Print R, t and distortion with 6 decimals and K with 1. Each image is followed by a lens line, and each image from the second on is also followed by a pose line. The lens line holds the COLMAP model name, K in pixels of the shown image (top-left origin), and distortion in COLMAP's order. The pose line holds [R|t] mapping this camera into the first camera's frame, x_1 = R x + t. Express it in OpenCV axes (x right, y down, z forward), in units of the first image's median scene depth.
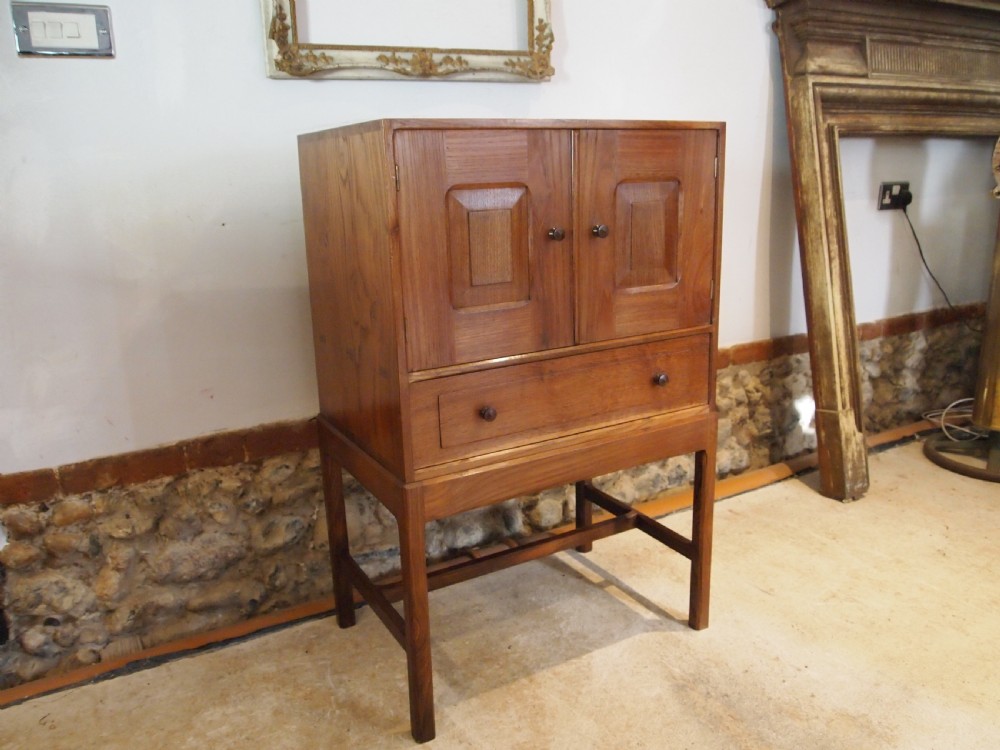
lens RADIAL K [[794.0, 0, 500.0], [0, 794.0, 375.0], [0, 0, 1]] dist [-0.052926, 0.006915]
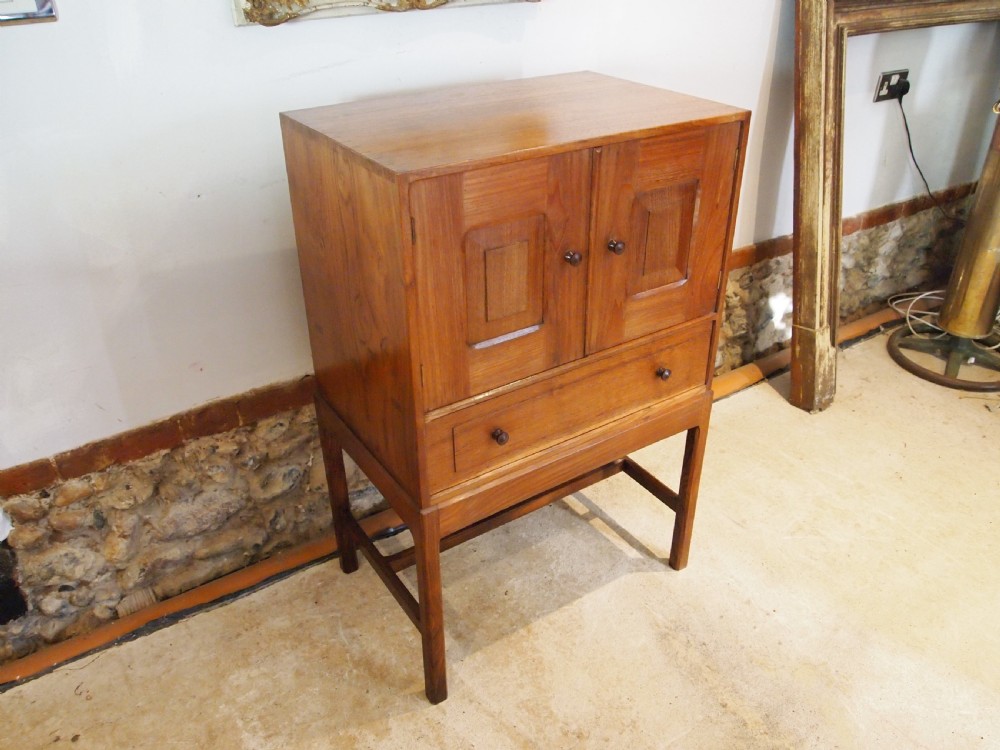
lens RADIAL K [[794.0, 0, 500.0], [0, 794.0, 375.0], [0, 0, 1]] dist [-0.052926, 0.006915]
pose [[0.997743, -0.012994, 0.065876, -0.061302], [-0.005426, 0.962287, 0.271981, -0.228017], [-0.066926, -0.271724, 0.960045, 0.039939]]
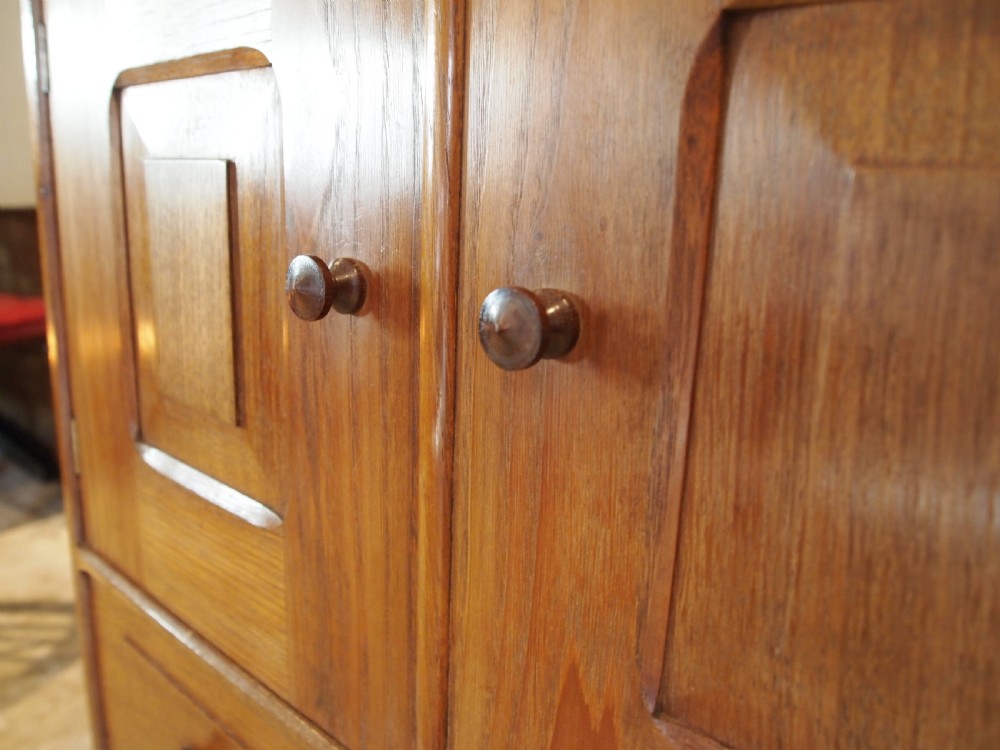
lens RADIAL K [[794.0, 0, 500.0], [0, 794.0, 375.0], [0, 0, 1]] dist [-0.052926, 0.006915]
pose [[0.317166, 0.258842, -0.912363, 0.213891], [-0.286003, 0.943349, 0.168210, -0.154726], [0.904217, 0.207589, 0.373228, 0.732070]]
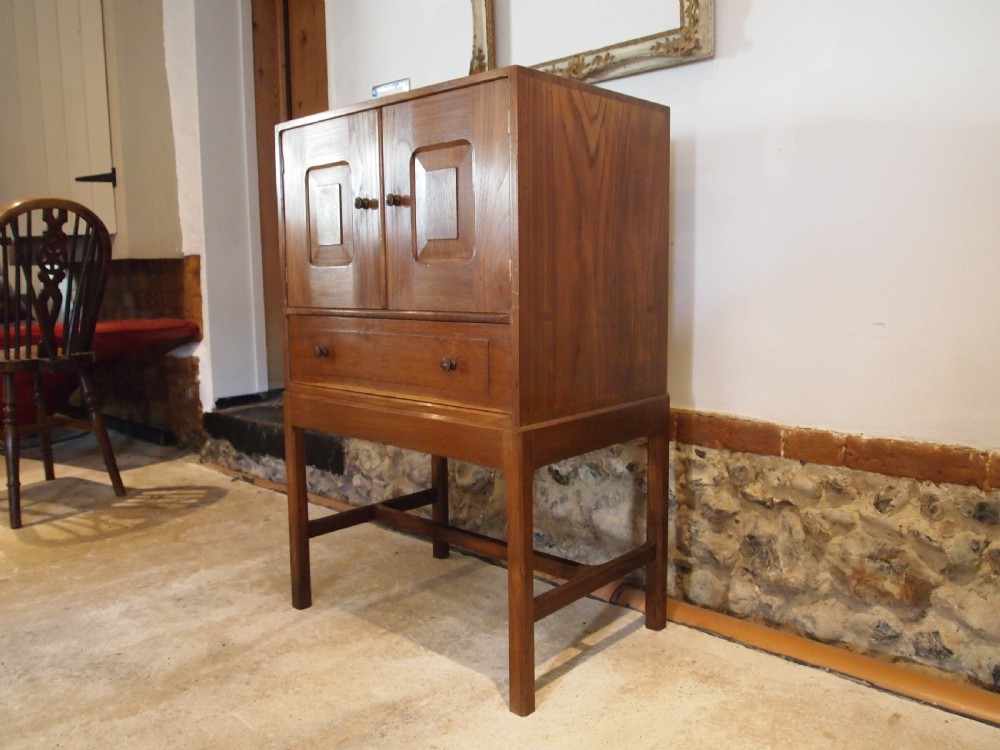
lens RADIAL K [[794.0, 0, 500.0], [0, 794.0, 375.0], [0, 0, 1]] dist [-0.052926, 0.006915]
pose [[0.303528, 0.144392, -0.941818, 0.923984], [-0.240126, 0.968139, 0.071040, -0.052297], [0.922068, 0.204592, 0.328530, 0.652356]]
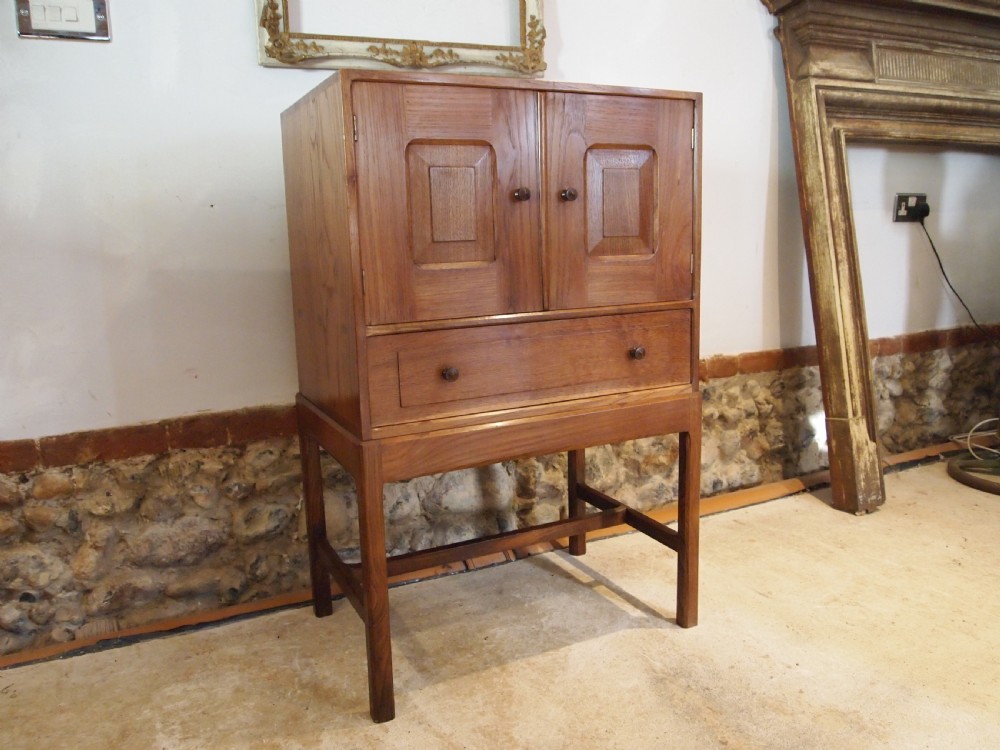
lens RADIAL K [[794.0, 0, 500.0], [0, 794.0, 375.0], [0, 0, 1]] dist [-0.052926, 0.006915]
pose [[0.998291, 0.010774, -0.057446, 0.077988], [-0.014941, 0.997247, -0.072624, 0.091155], [0.056505, 0.073358, 0.995704, 0.020205]]
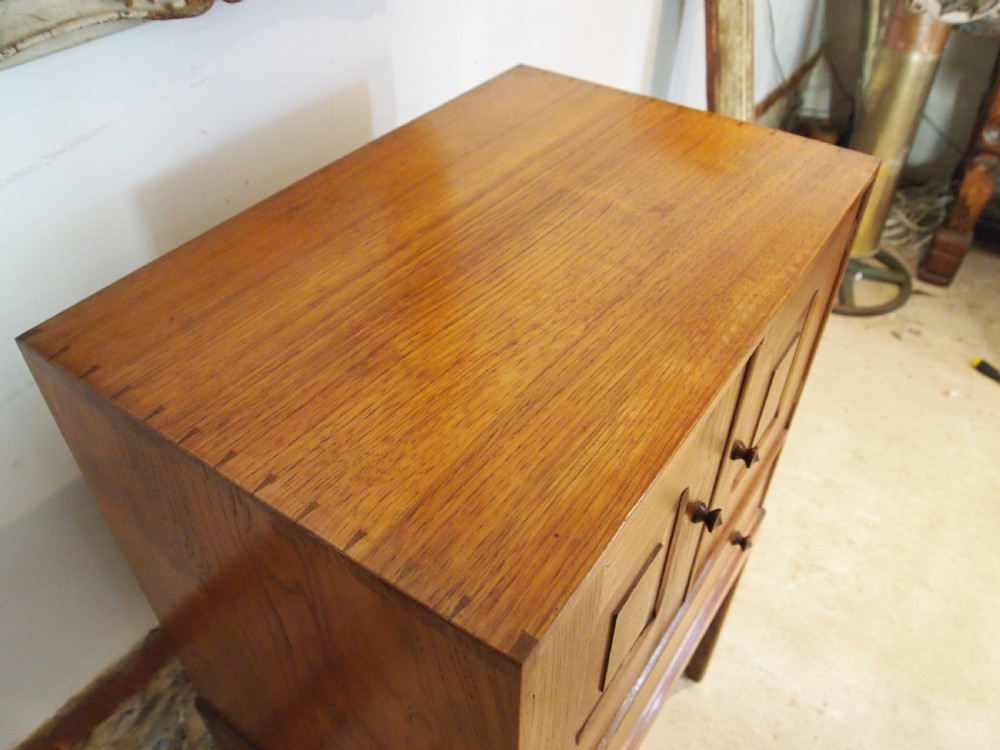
lens RADIAL K [[787.9, 0, 500.0], [0, 787.9, 375.0], [0, 0, 1]] dist [-0.048914, 0.001379]
pose [[0.902098, -0.260460, 0.344063, -0.154629], [0.082262, 0.886482, 0.455393, -0.384022], [-0.423617, -0.382506, 0.821120, 0.506237]]
